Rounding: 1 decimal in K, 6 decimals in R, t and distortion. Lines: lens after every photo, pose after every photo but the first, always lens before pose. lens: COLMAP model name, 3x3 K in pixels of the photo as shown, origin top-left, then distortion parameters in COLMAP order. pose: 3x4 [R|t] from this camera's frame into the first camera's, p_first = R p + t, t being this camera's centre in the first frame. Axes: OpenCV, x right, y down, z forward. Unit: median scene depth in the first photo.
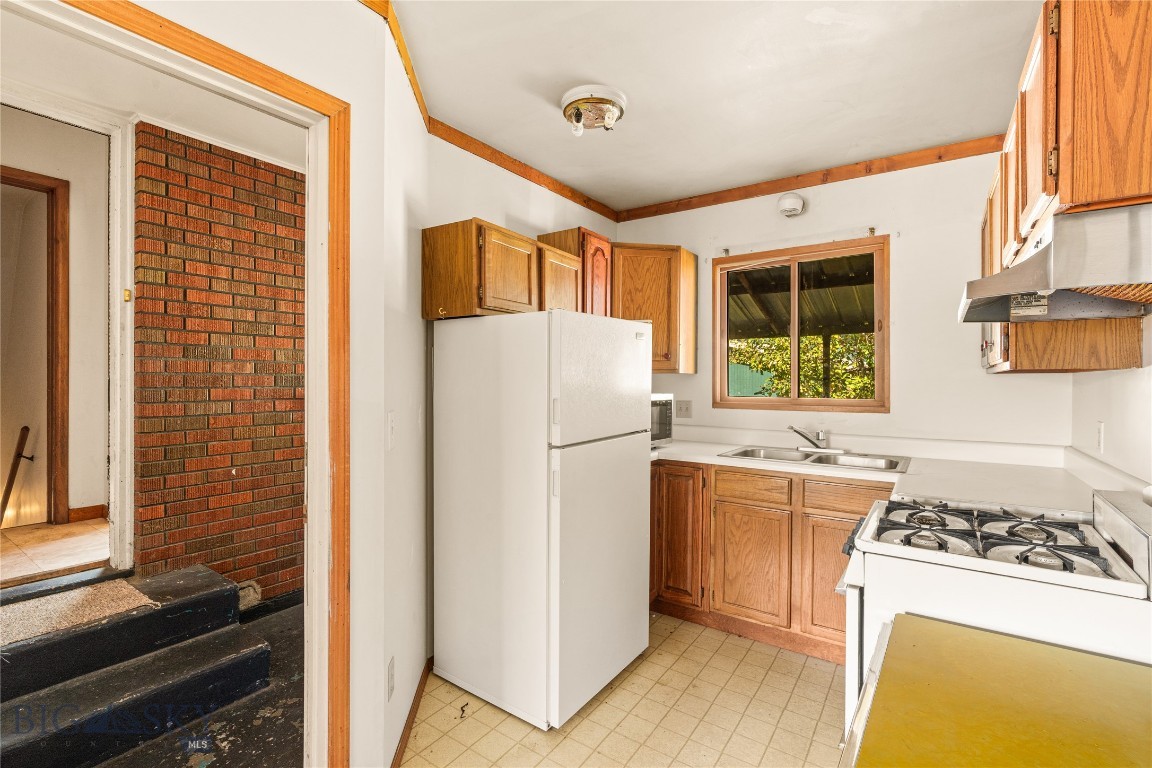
lens RADIAL K [[524.3, 0, 582.3], [0, 524.3, 384.1], [0, 0, 1]] dist [-0.007786, 0.002207]
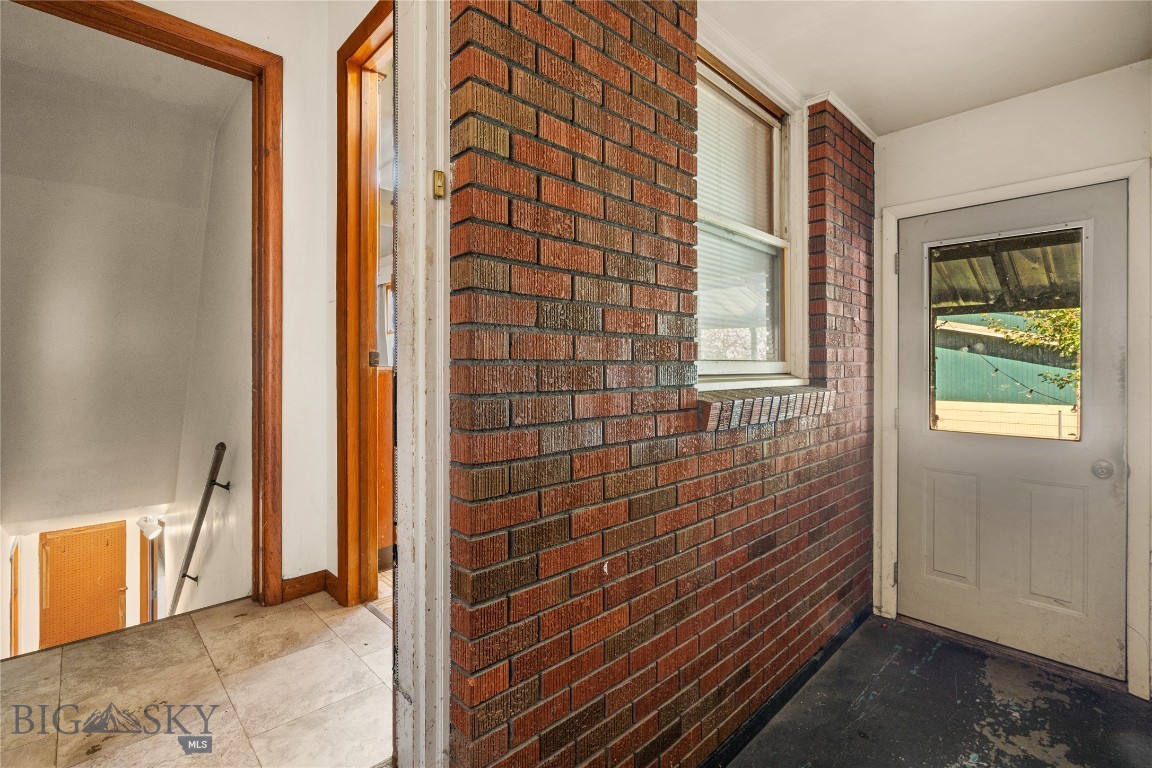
lens RADIAL K [[524.3, 0, 577.8], [0, 524.3, 369.1], [0, 0, 1]] dist [-0.007786, 0.002207]
pose [[0.980927, -0.005041, -0.194311, -0.597103], [0.004239, 0.999981, -0.004542, -0.010906], [0.194331, 0.003632, 0.980929, 0.526020]]
